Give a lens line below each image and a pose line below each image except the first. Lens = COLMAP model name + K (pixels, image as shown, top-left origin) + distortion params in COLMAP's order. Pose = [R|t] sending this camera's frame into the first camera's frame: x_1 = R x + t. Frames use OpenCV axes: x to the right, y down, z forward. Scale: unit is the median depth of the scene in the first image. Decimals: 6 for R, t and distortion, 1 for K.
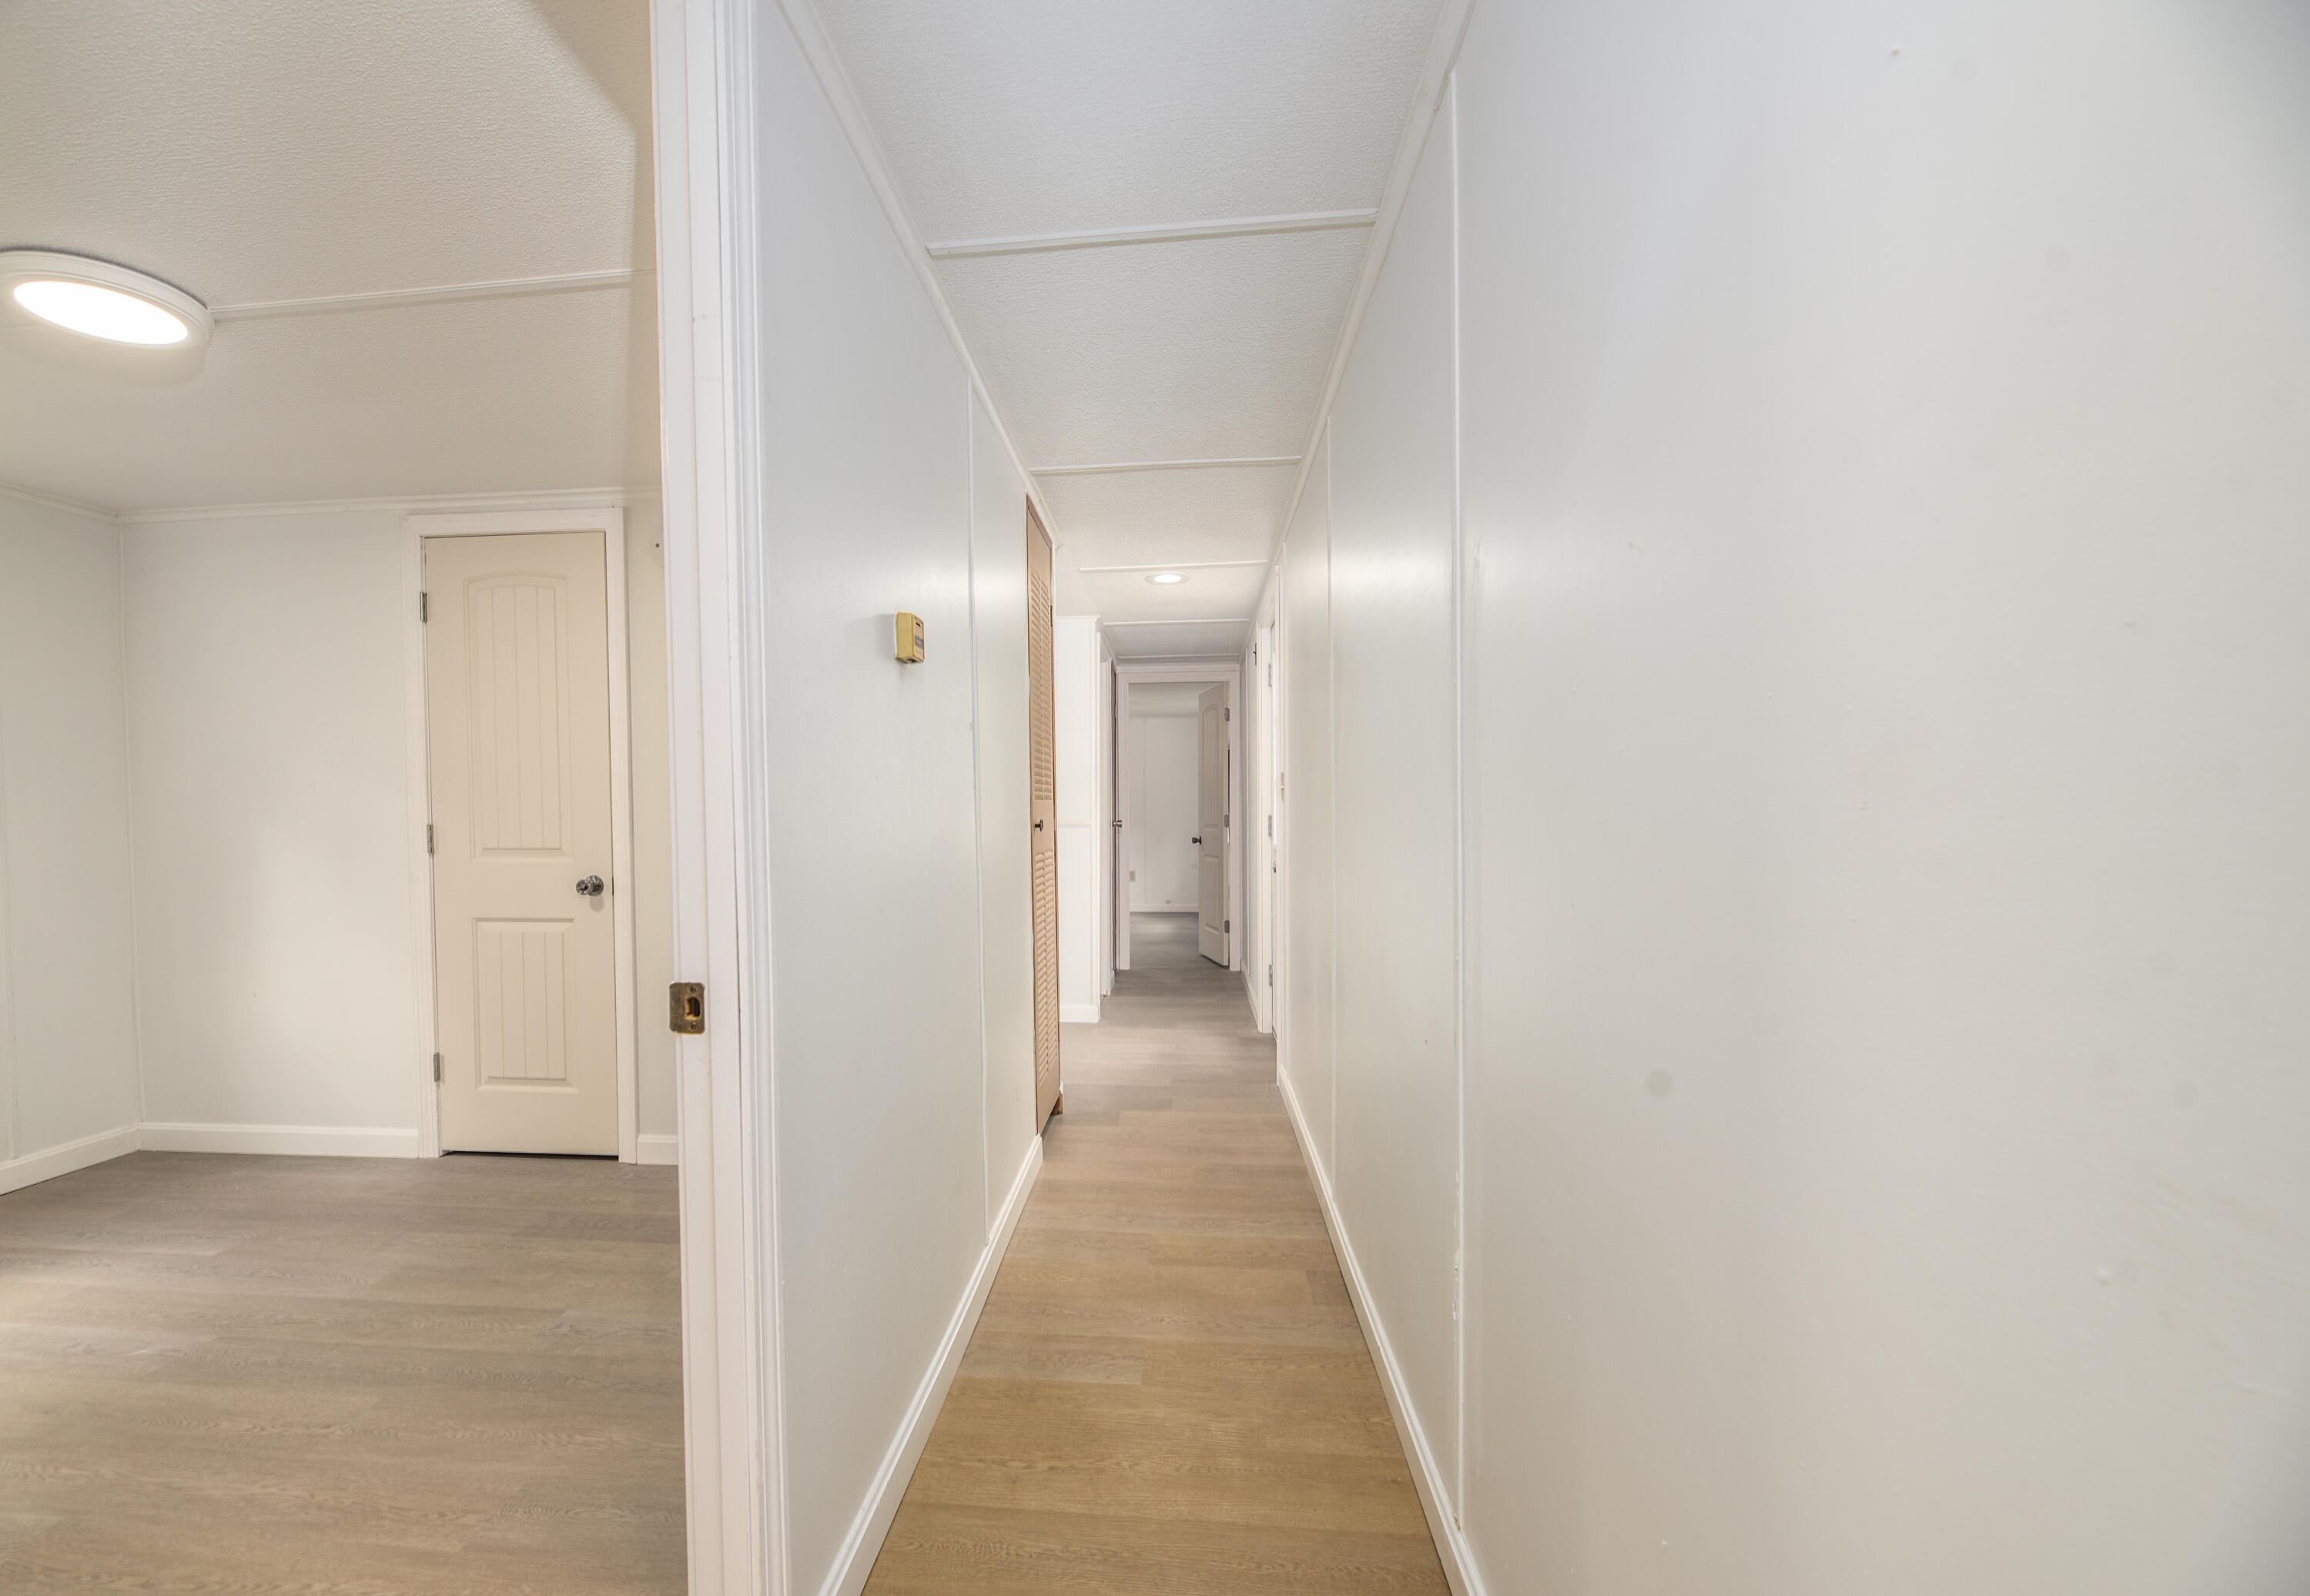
lens RADIAL K [[1011.4, 0, 1087.2], [0, 1011.4, 840.1], [0, 0, 1]] dist [-0.003946, 0.000297]
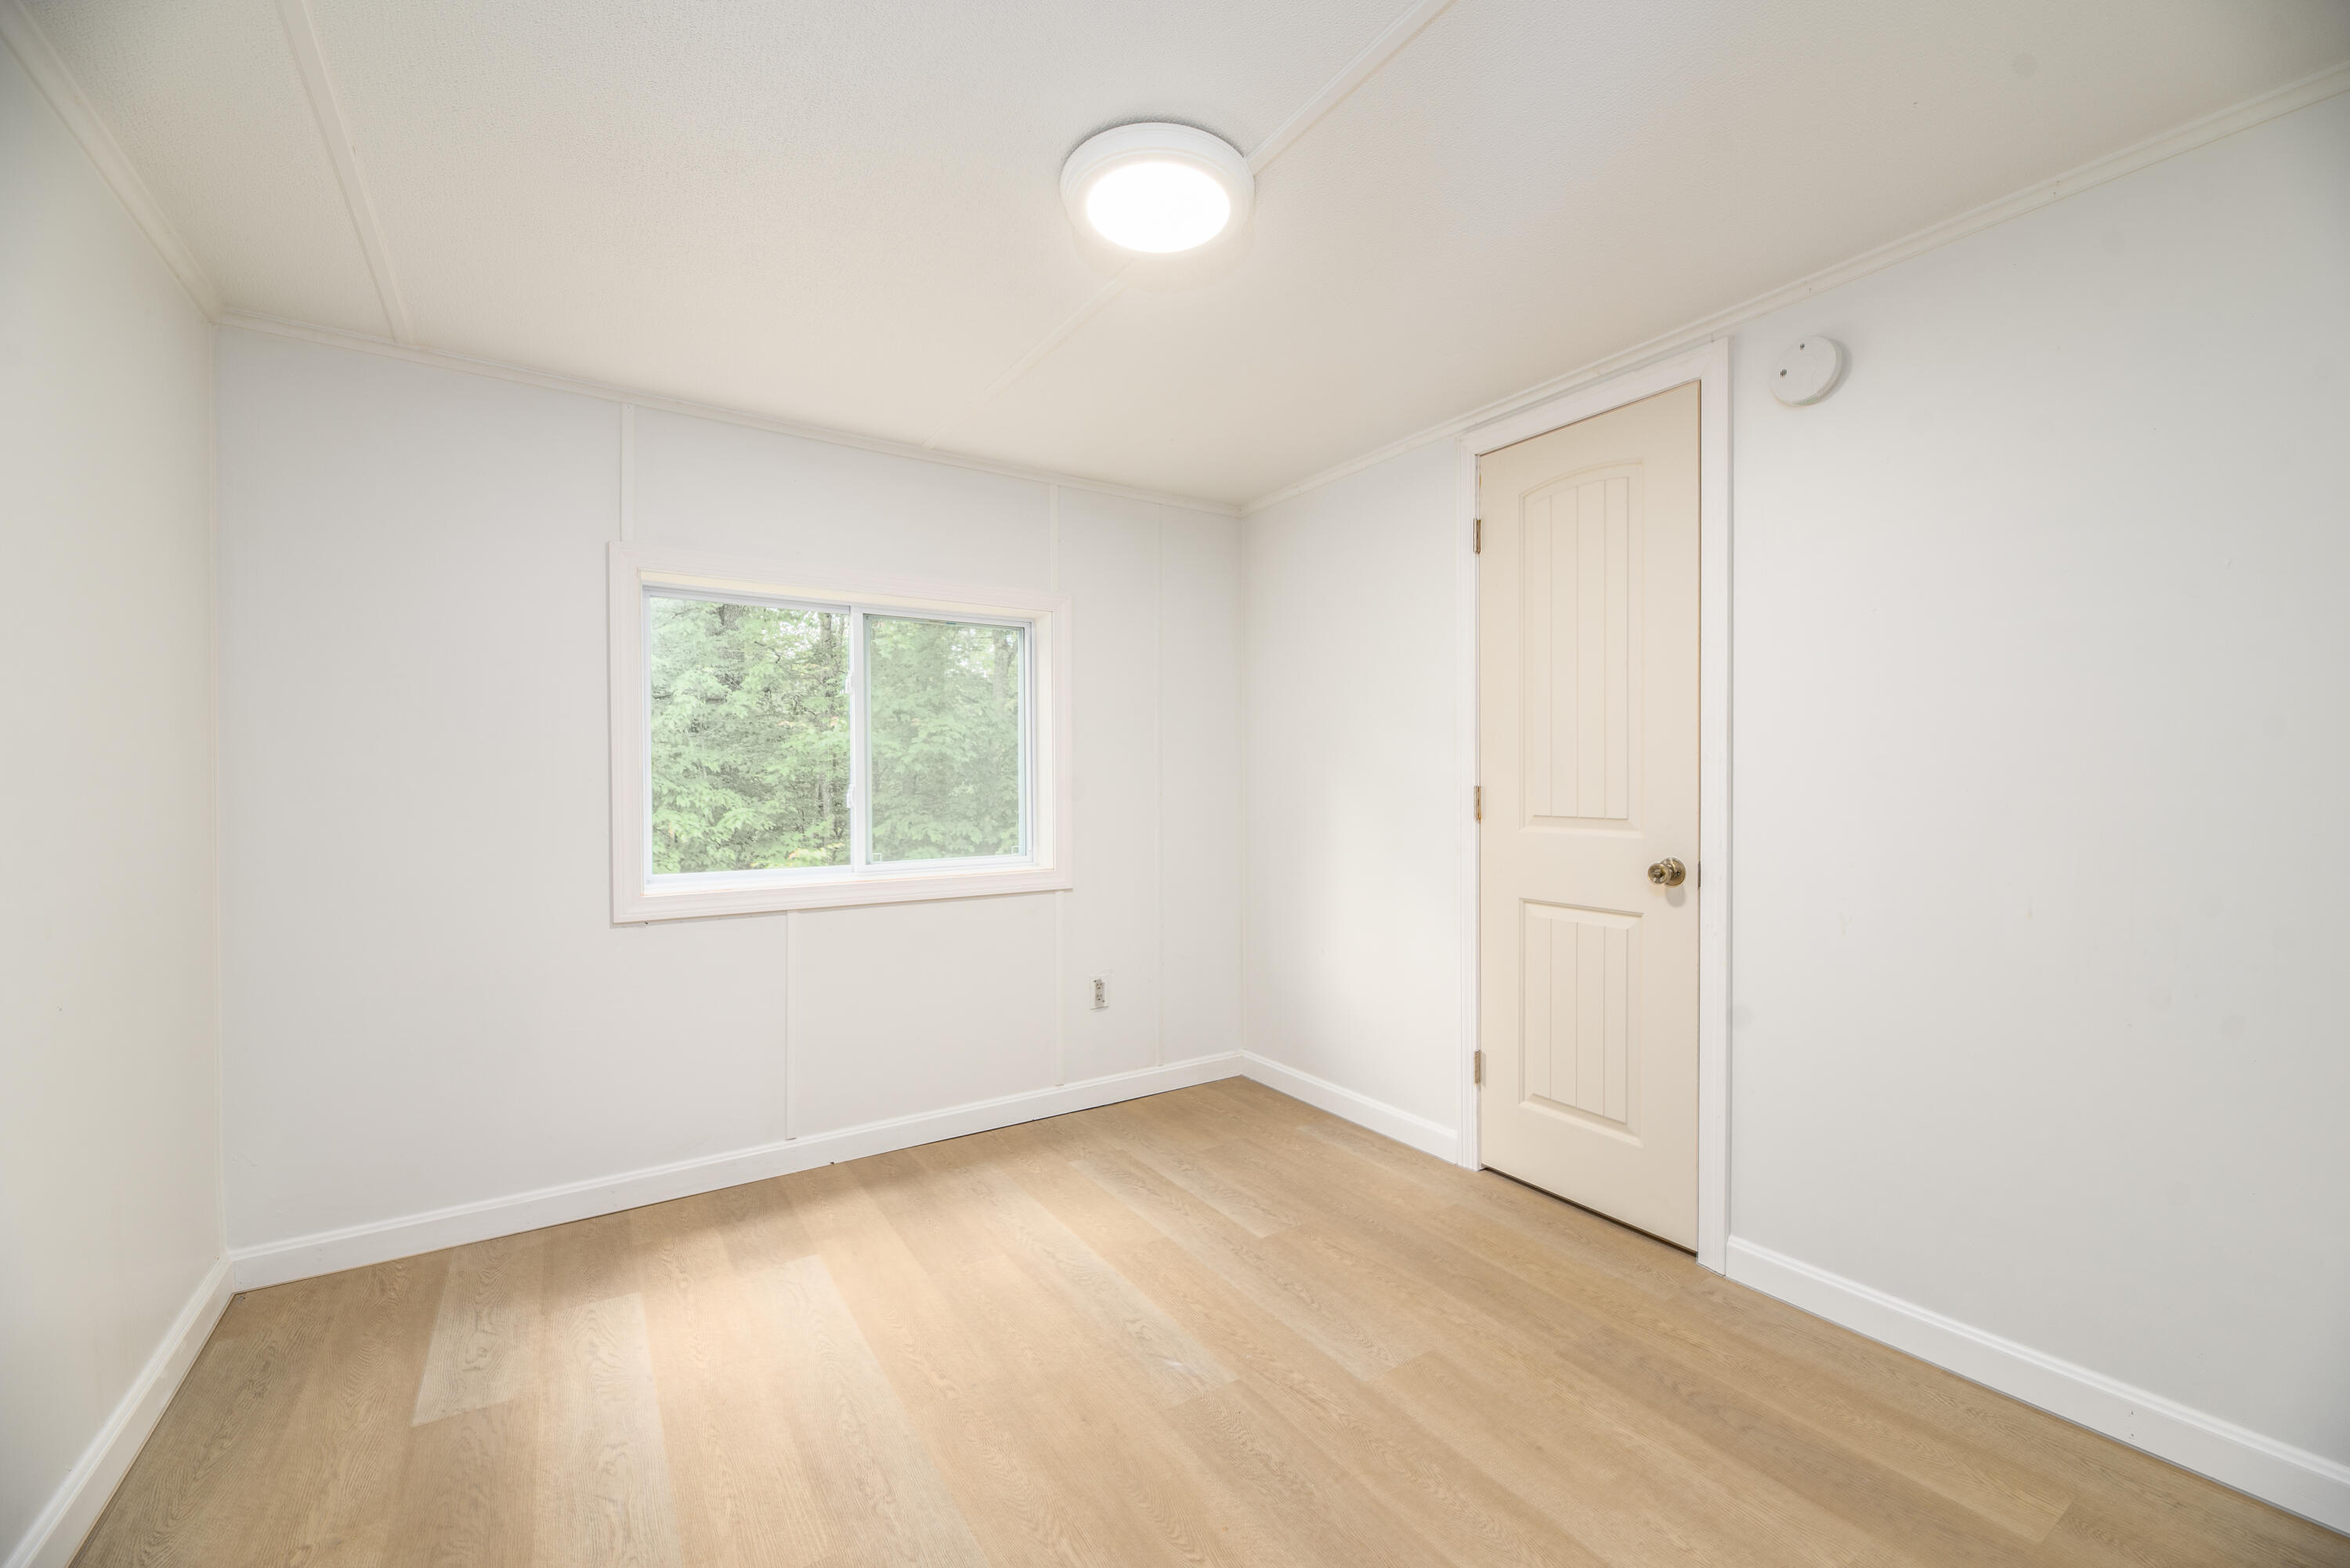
lens RADIAL K [[947.4, 0, 1176.7], [0, 947.4, 785.7], [0, 0, 1]] dist [-0.003667, -0.000381]
pose [[0.625512, 0.011478, -0.780130, -0.181423], [-0.025609, 0.999655, -0.005825, -0.004244], [0.779794, 0.023622, 0.625590, 0.295300]]
